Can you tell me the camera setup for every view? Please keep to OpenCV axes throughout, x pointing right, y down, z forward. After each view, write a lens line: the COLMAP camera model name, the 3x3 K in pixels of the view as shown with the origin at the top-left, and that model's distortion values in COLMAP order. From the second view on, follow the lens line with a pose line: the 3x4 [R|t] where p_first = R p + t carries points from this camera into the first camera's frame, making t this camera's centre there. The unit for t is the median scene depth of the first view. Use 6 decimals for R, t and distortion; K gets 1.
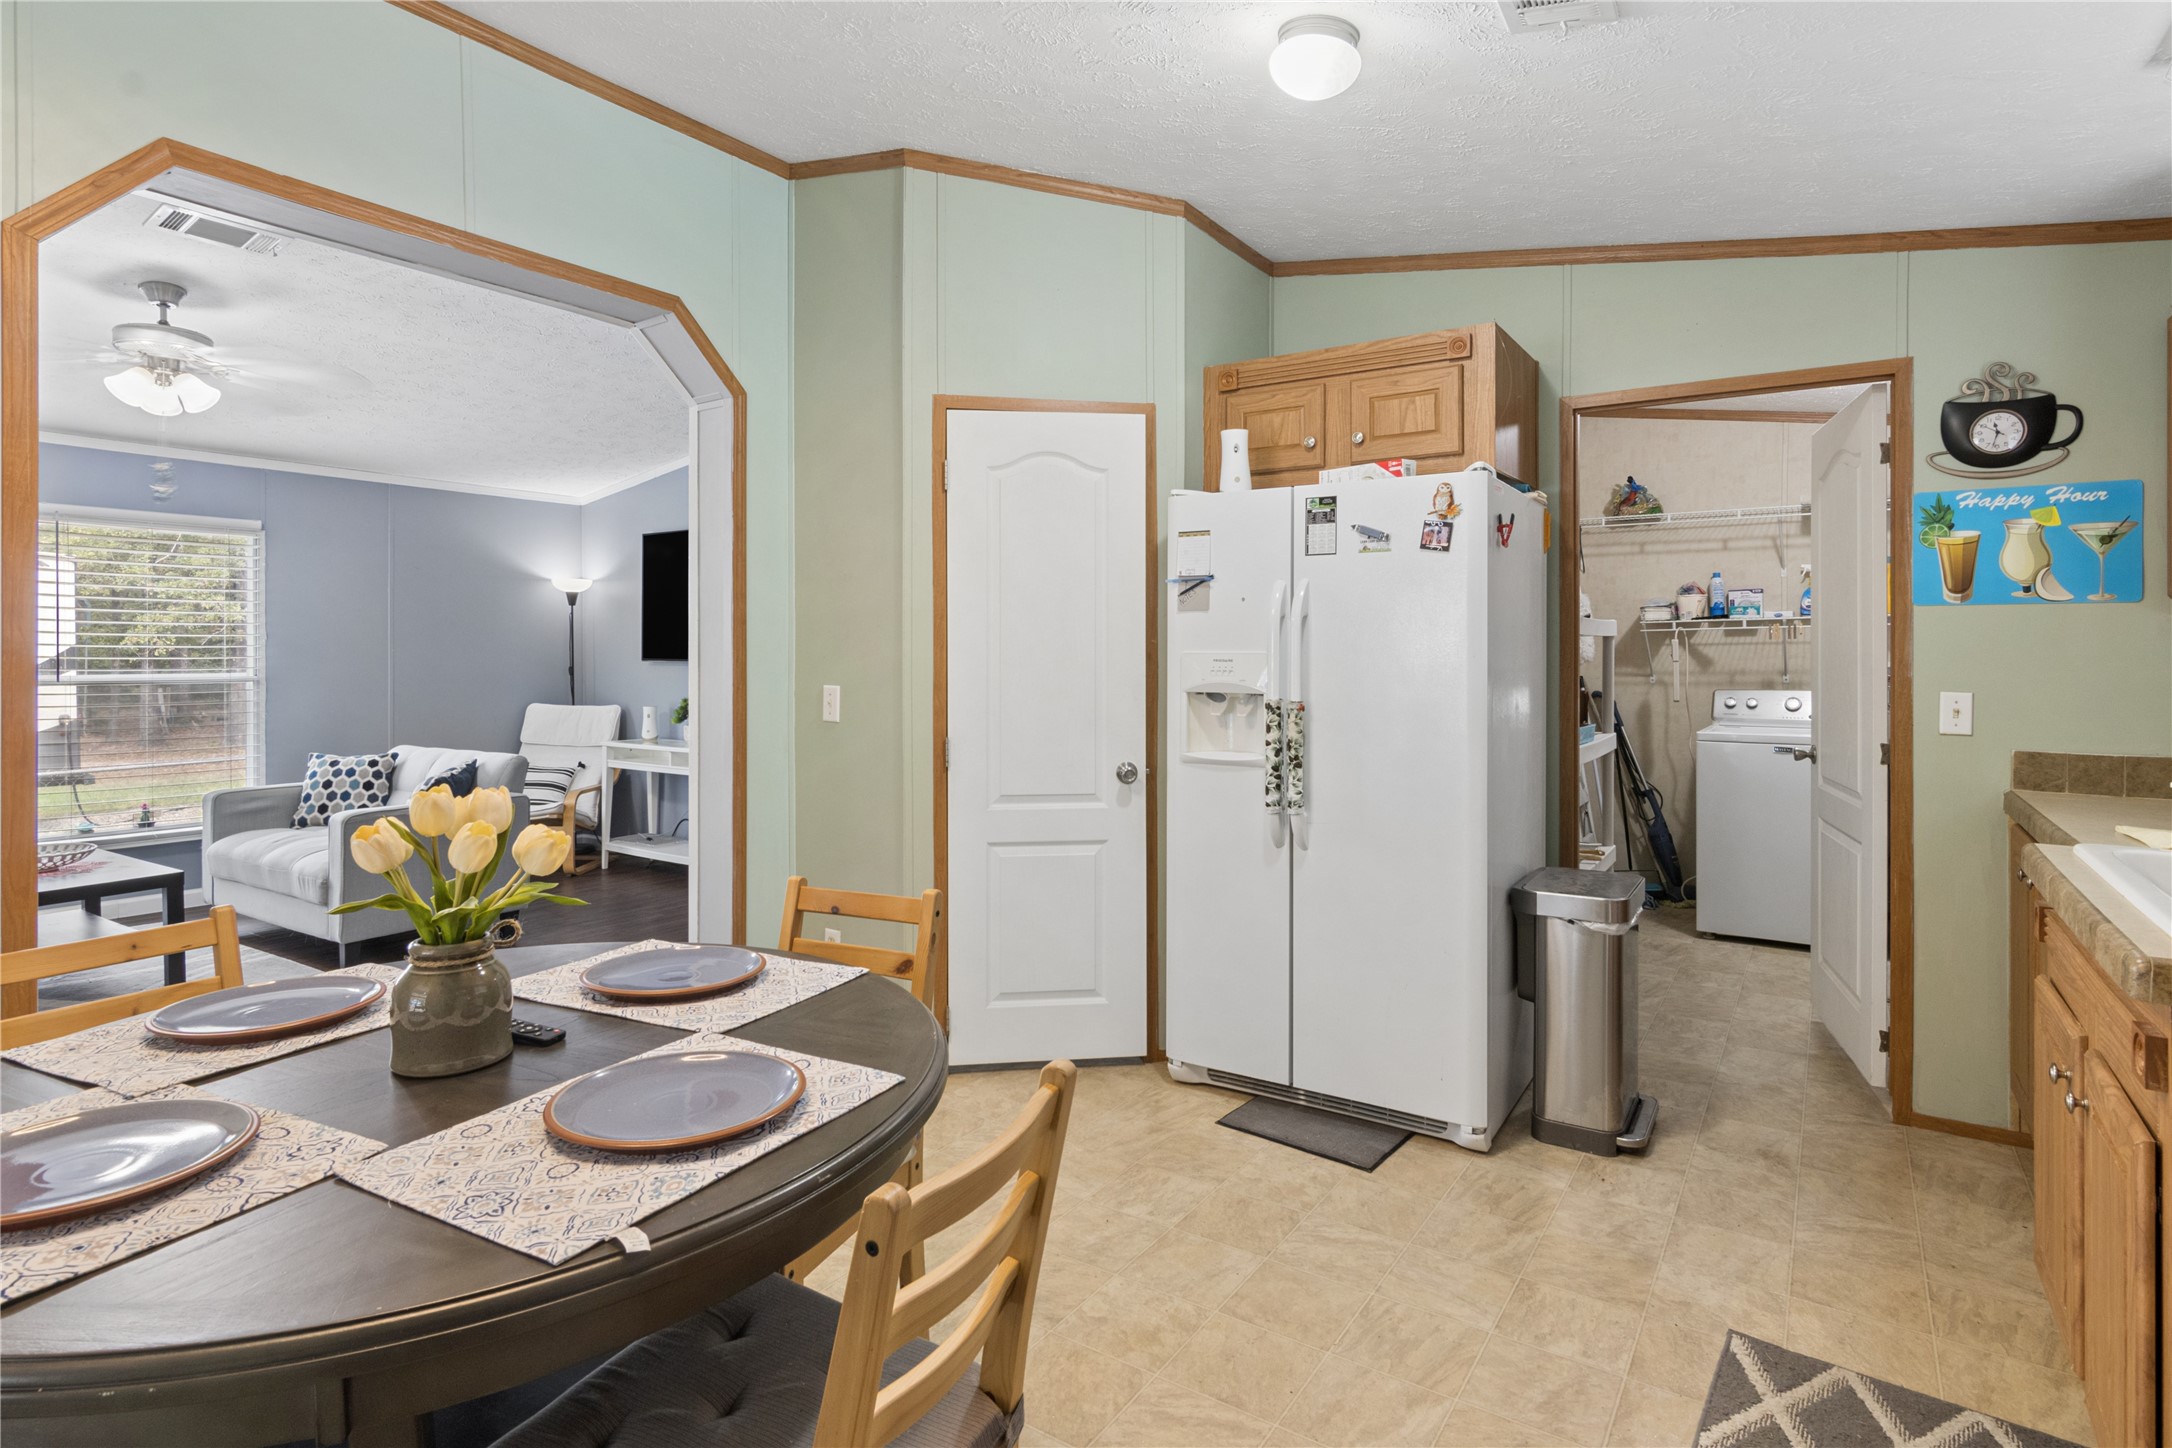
lens RADIAL K [[1120.6, 0, 1078.5], [0, 1120.6, 655.9], [0, 0, 1]] dist [-0.001849, -0.001041]
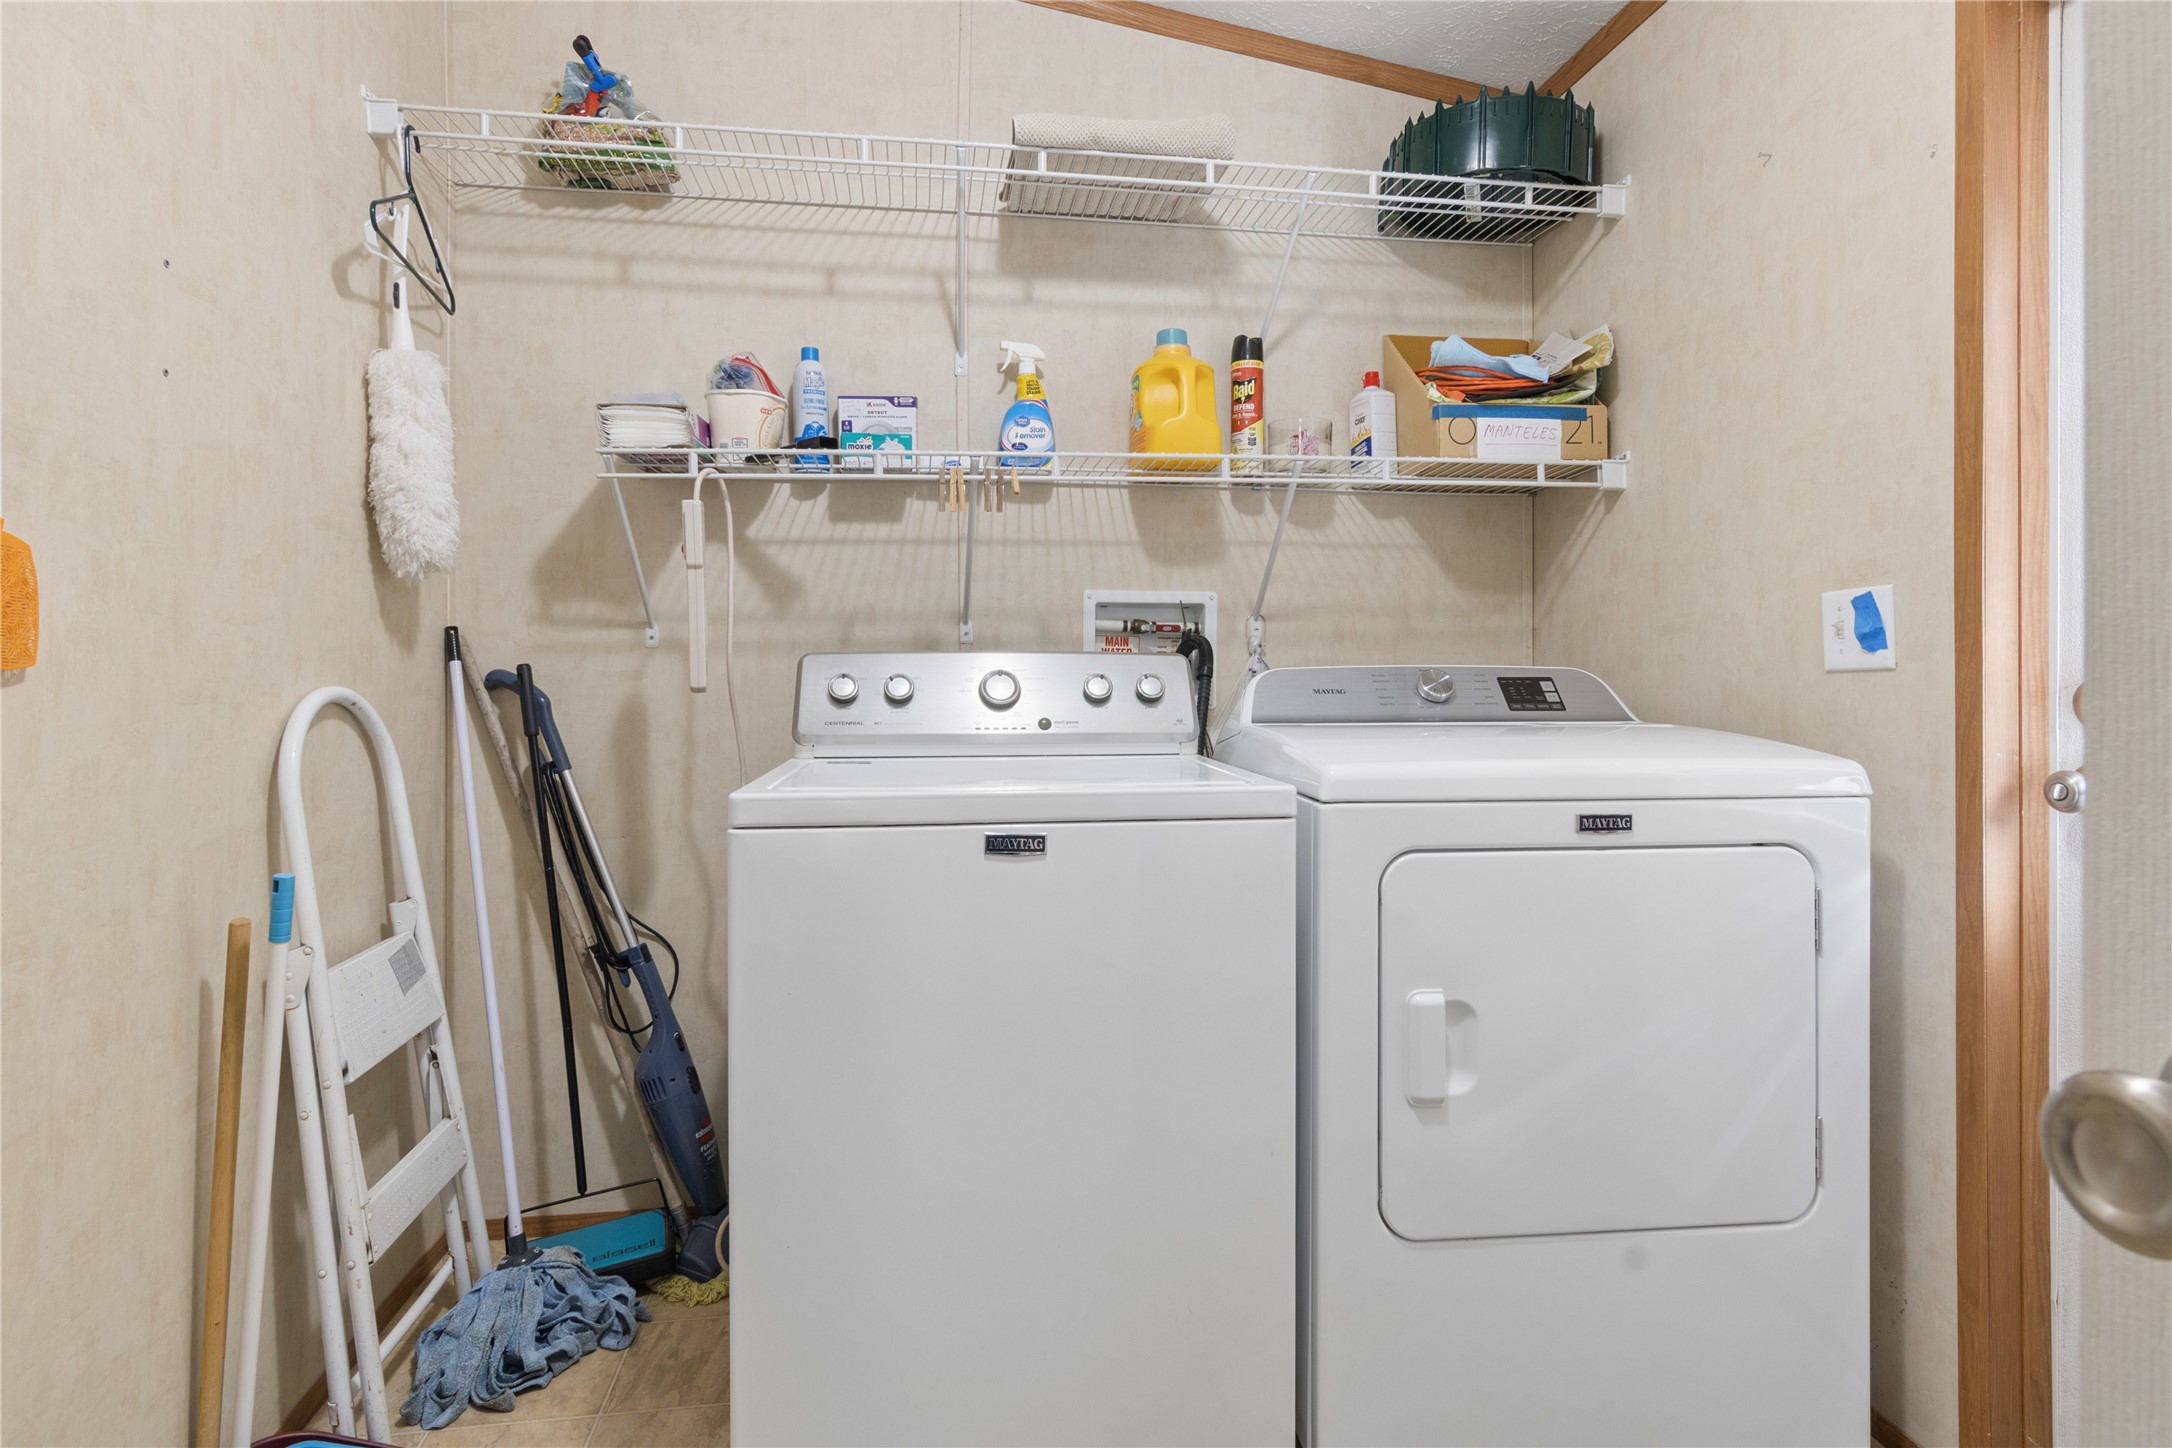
lens RADIAL K [[1124.3, 0, 1083.6], [0, 1124.3, 671.6], [0, 0, 1]] dist [-0.002985, 0.000120]
pose [[0.737686, 0.003595, 0.675134, 0.384162], [0.002556, 0.999964, -0.008118, 0.037156], [-0.675139, 0.007715, 0.737650, 0.662124]]
